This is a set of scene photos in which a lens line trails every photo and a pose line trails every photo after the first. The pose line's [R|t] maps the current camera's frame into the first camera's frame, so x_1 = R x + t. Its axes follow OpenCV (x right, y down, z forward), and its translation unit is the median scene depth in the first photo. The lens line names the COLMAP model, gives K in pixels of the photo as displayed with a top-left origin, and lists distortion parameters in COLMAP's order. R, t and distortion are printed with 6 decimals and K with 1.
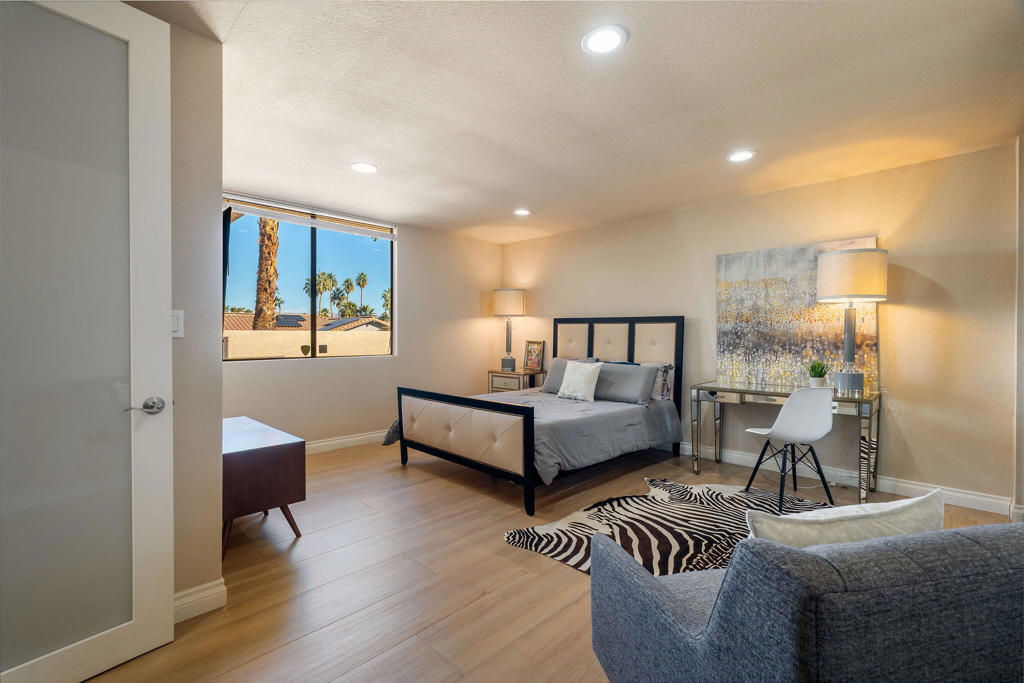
lens RADIAL K [[458.0, 0, 508.2], [0, 458.0, 341.2], [0, 0, 1]] dist [-0.017041, -0.000705]
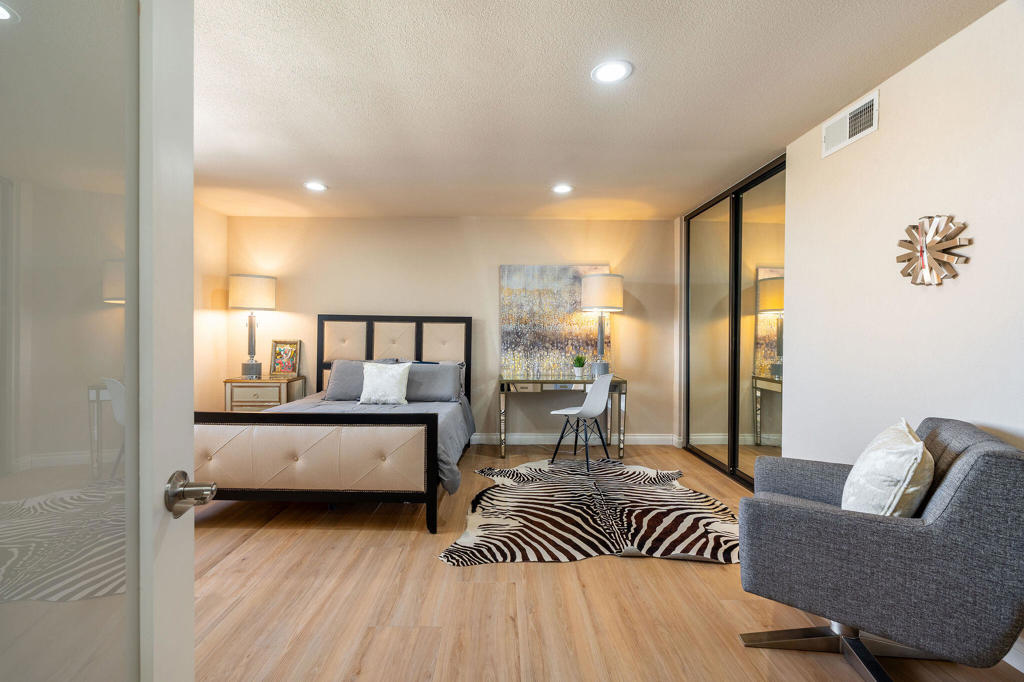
lens RADIAL K [[458.0, 0, 510.6], [0, 458.0, 338.8], [0, 0, 1]] dist [-0.017041, -0.000705]
pose [[0.694738, -0.003146, 0.719256, -0.396299], [0.004102, 0.999992, 0.000412, -0.003859], [-0.719251, 0.002664, 0.694745, 0.207172]]
